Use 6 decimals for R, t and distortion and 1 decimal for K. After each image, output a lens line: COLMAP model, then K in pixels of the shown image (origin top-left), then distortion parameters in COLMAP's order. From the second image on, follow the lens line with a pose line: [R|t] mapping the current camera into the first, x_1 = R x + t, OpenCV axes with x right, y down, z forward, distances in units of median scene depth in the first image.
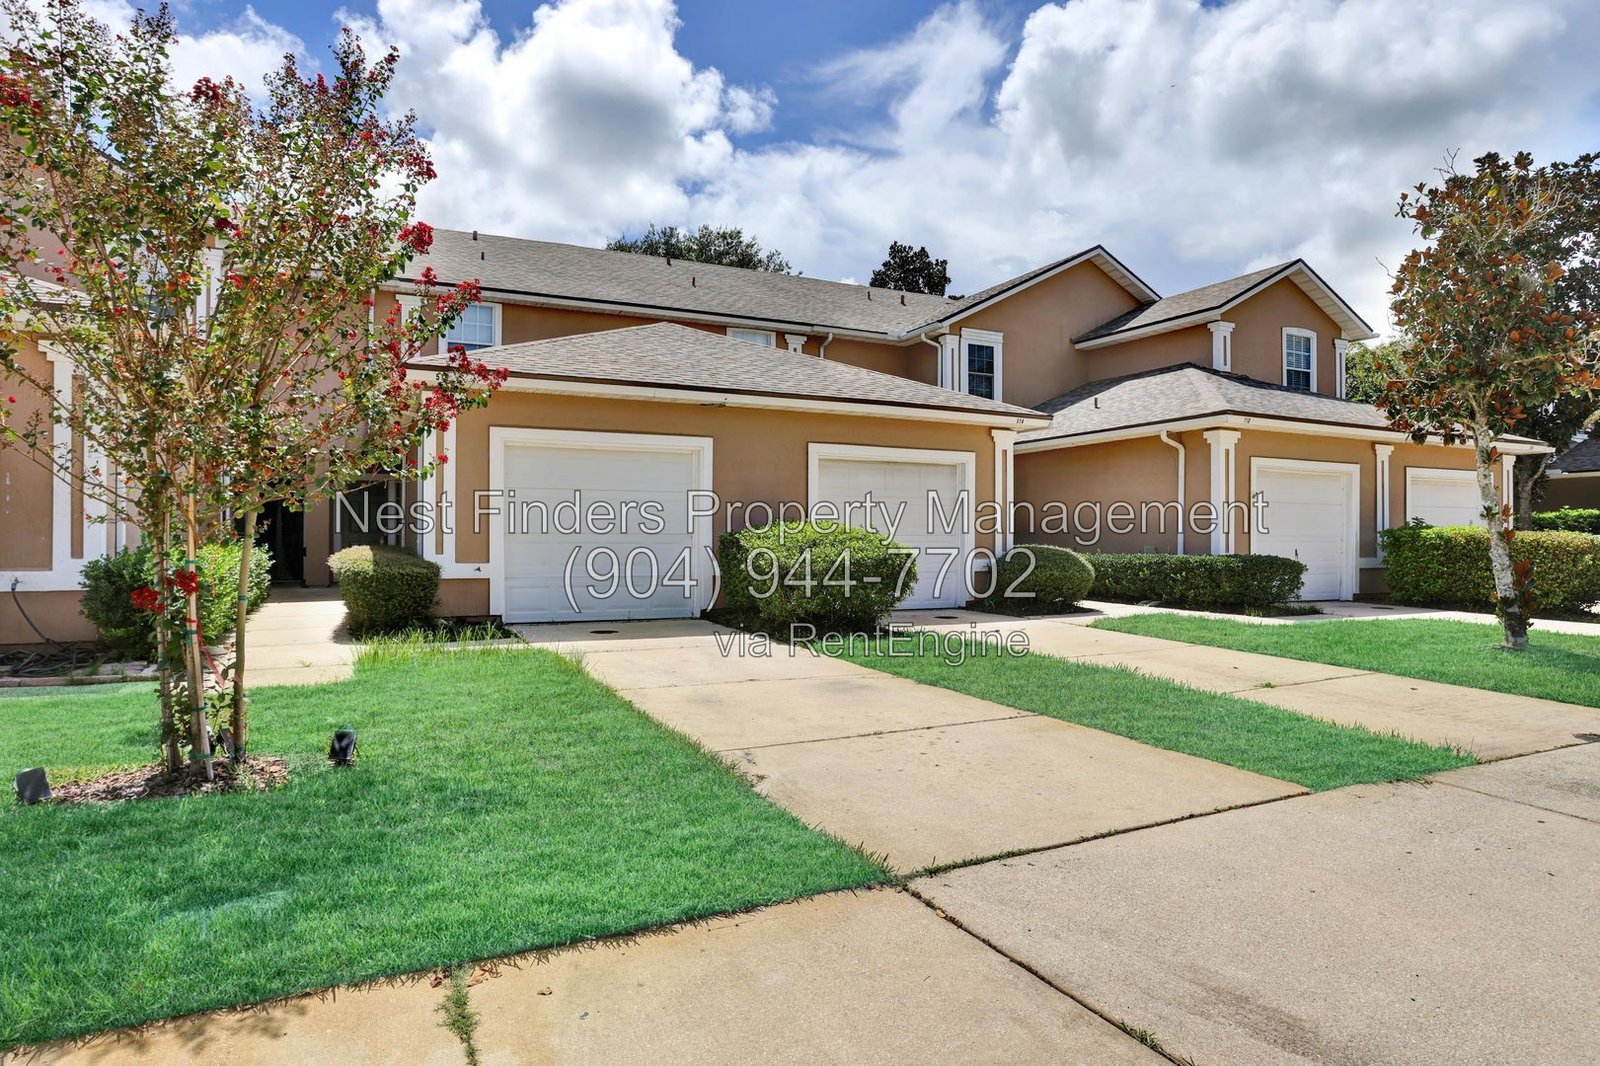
lens RADIAL K [[854.3, 0, 800.0], [0, 854.3, 533.0], [0, 0, 1]] dist [-0.061918, 0.035204]
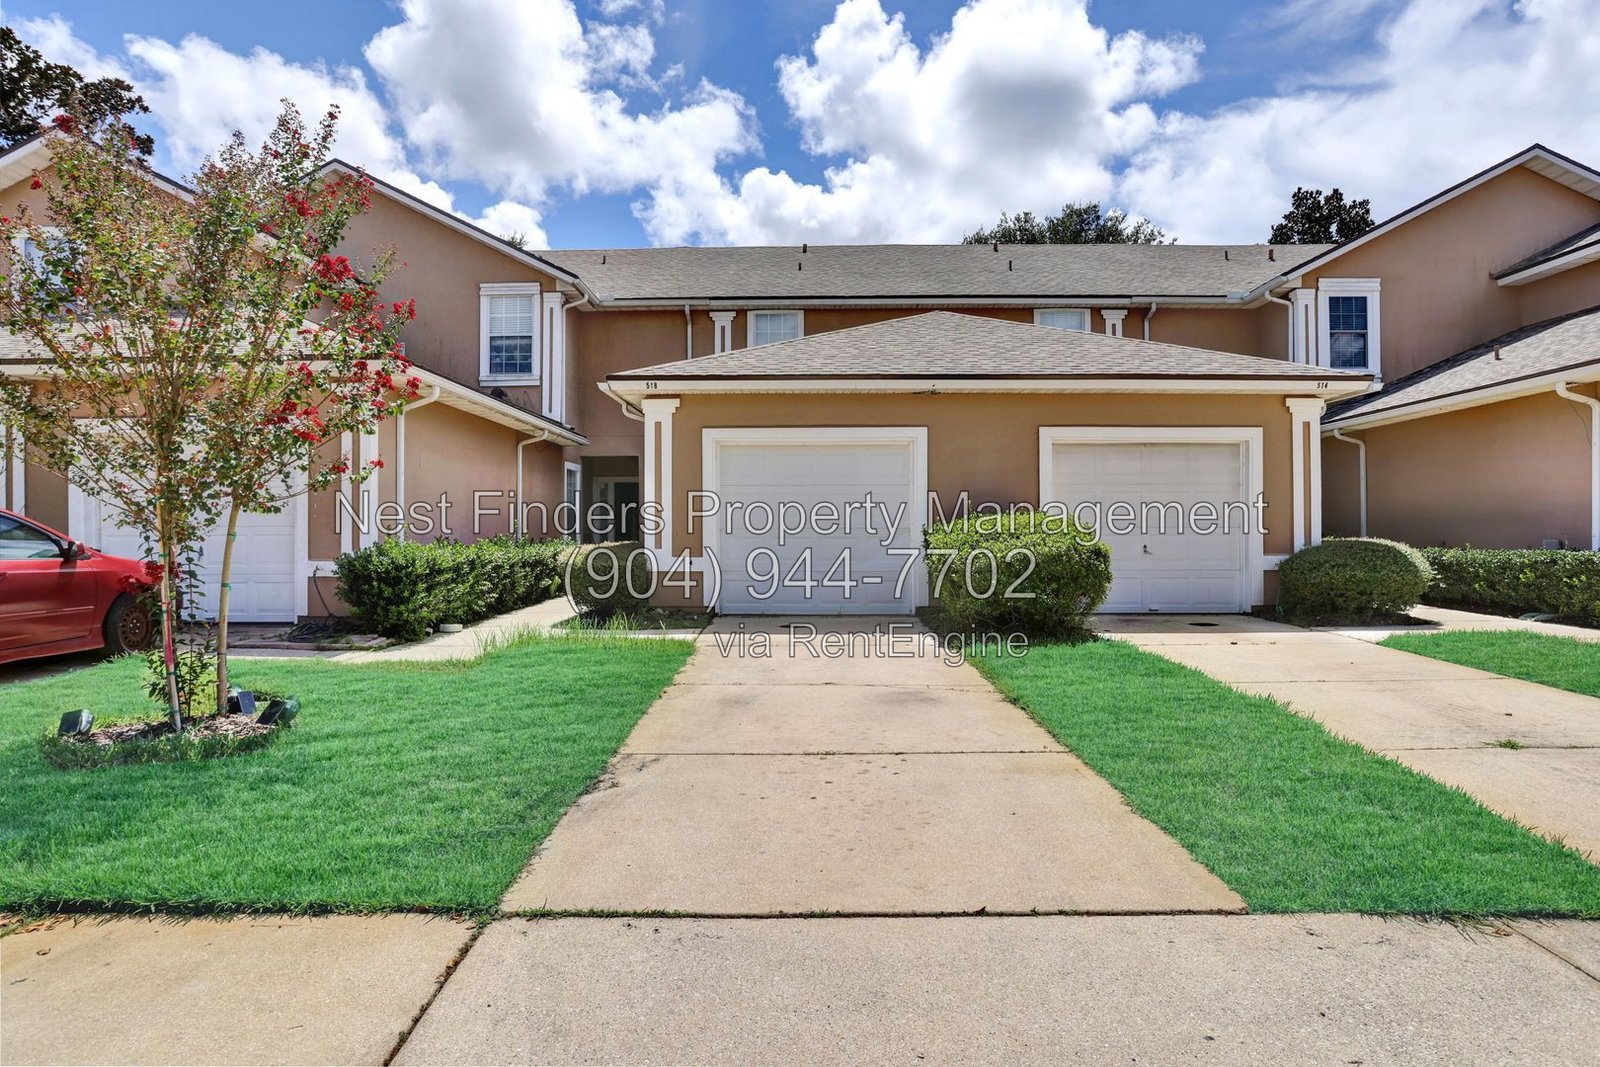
lens RADIAL K [[854.3, 0, 800.0], [0, 854.3, 533.5], [0, 0, 1]] dist [-0.061918, 0.035204]
pose [[0.901961, -0.005095, -0.431788, 0.152423], [0.008230, 0.999952, 0.005392, 0.000818], [0.431740, -0.008417, 0.901959, 0.065879]]
